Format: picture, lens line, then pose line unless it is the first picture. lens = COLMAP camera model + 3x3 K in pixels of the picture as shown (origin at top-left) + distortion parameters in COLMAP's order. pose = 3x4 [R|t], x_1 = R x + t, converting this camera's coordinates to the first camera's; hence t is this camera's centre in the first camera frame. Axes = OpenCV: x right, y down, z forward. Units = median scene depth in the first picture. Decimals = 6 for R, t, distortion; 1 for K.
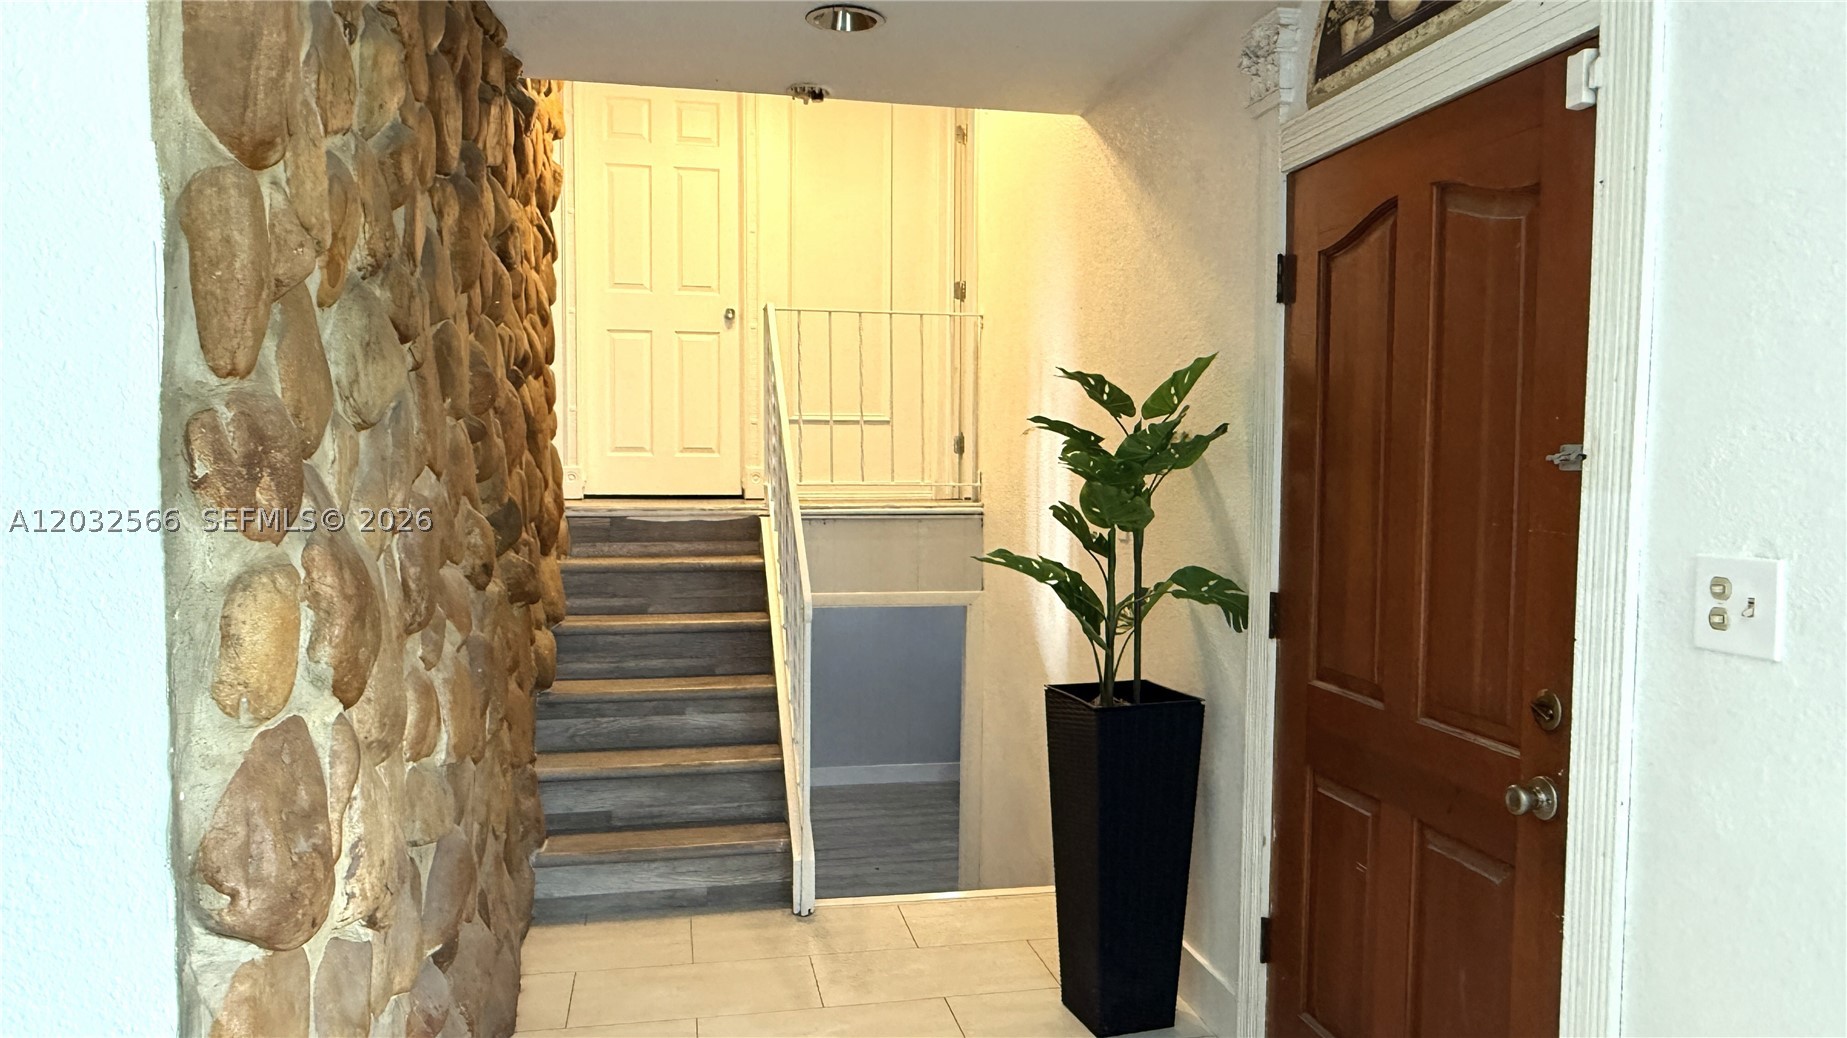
lens RADIAL K [[1228.8, 0, 923.6], [0, 1228.8, 531.6], [0, 0, 1]] dist [-0.001253, -0.002694]
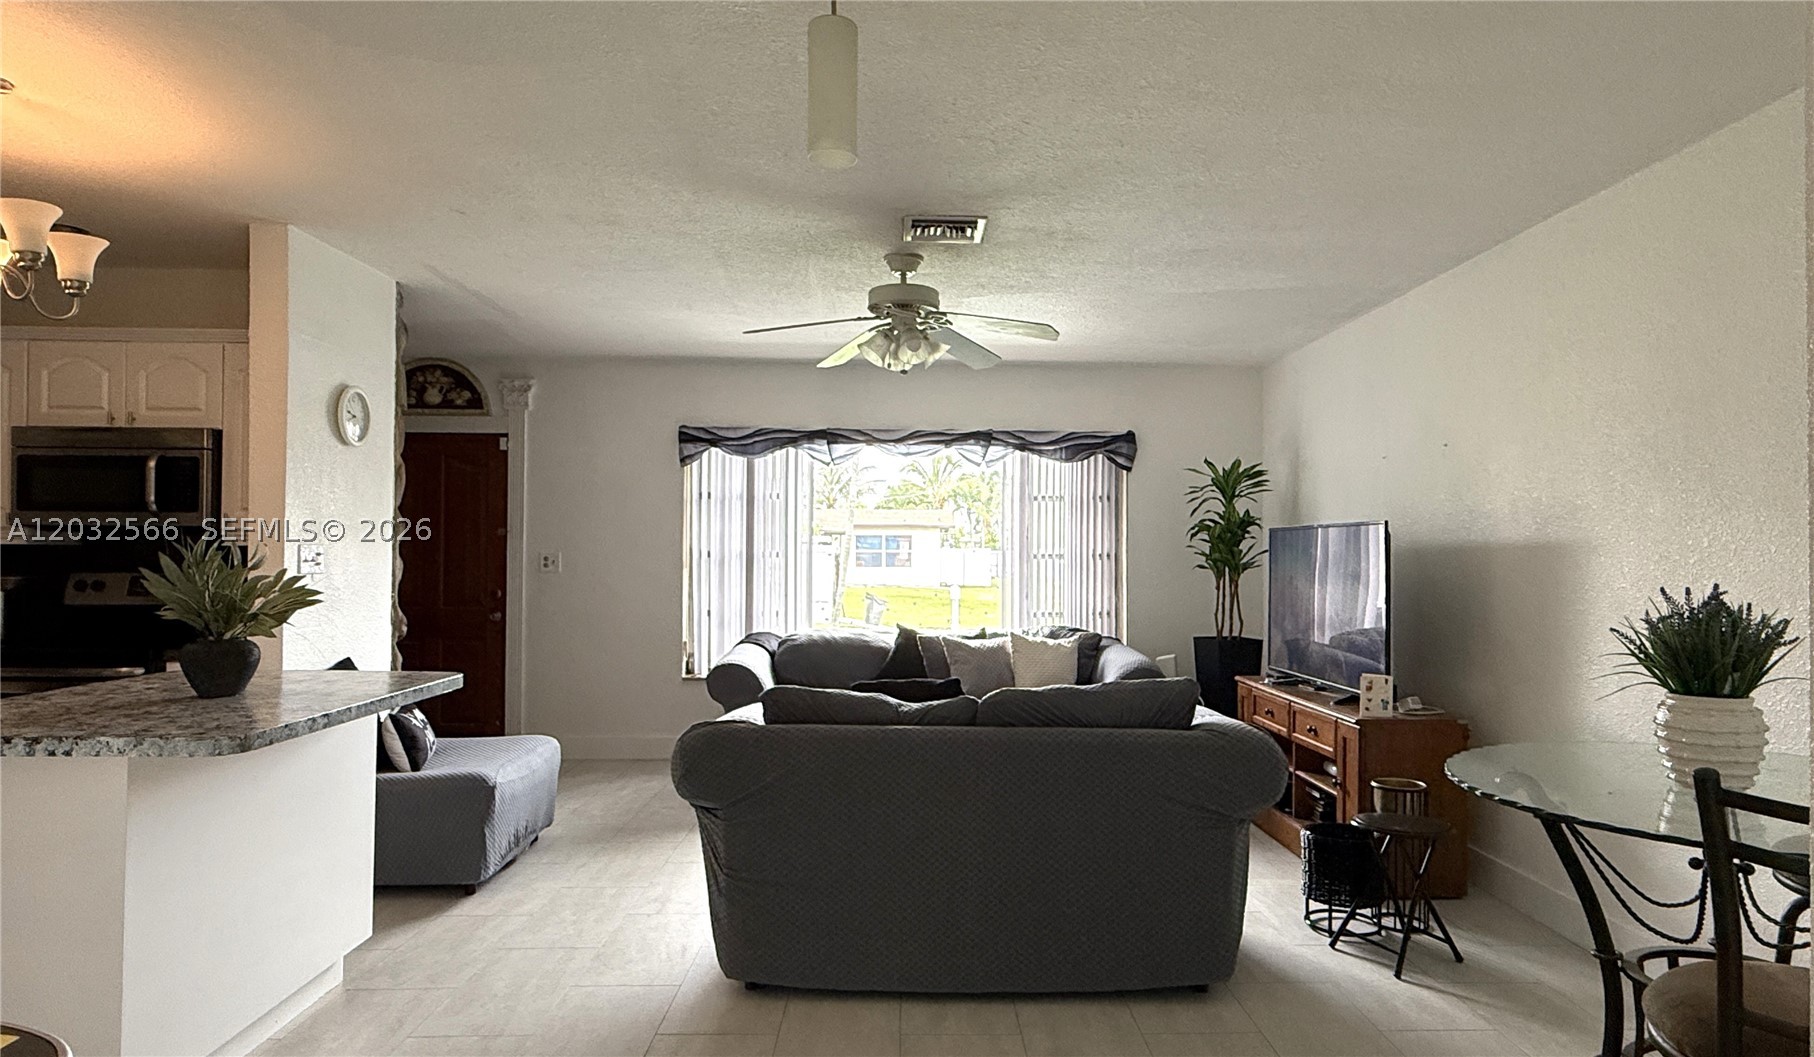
lens RADIAL K [[1063.0, 0, 920.6], [0, 1063.0, 532.7], [0, 0, 1]] dist [0.002882, 0.001611]
pose [[0.175751, 0.013935, 0.984336, -1.692234], [0.054532, 0.998227, -0.023869, 0.065079], [-0.982923, 0.057873, 0.174679, -0.628381]]
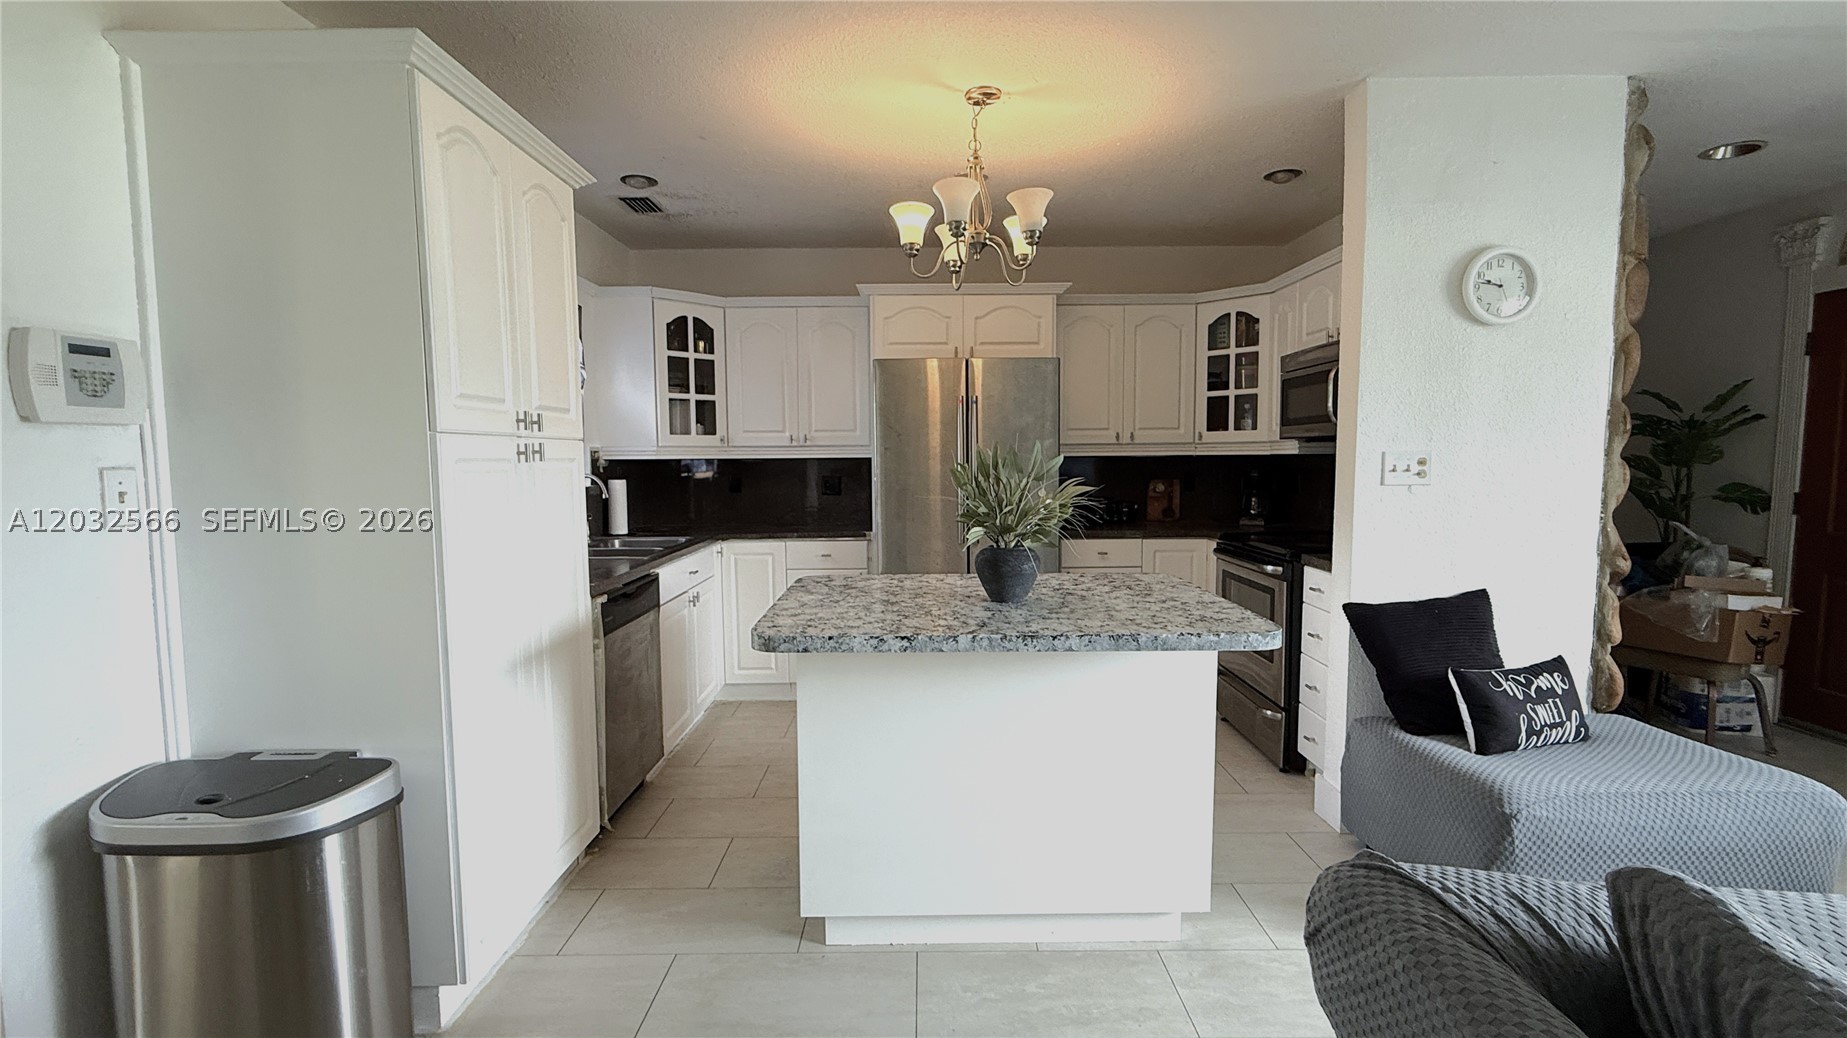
lens RADIAL K [[813.4, 0, 924.0], [0, 813.4, 521.1], [0, 0, 1]] dist [-0.000617, -0.000351]
pose [[0.981082, 0.002833, -0.193574, -0.831143], [0.000729, 0.999832, 0.018329, 0.065038], [0.193593, -0.018123, 0.980914, -0.601446]]
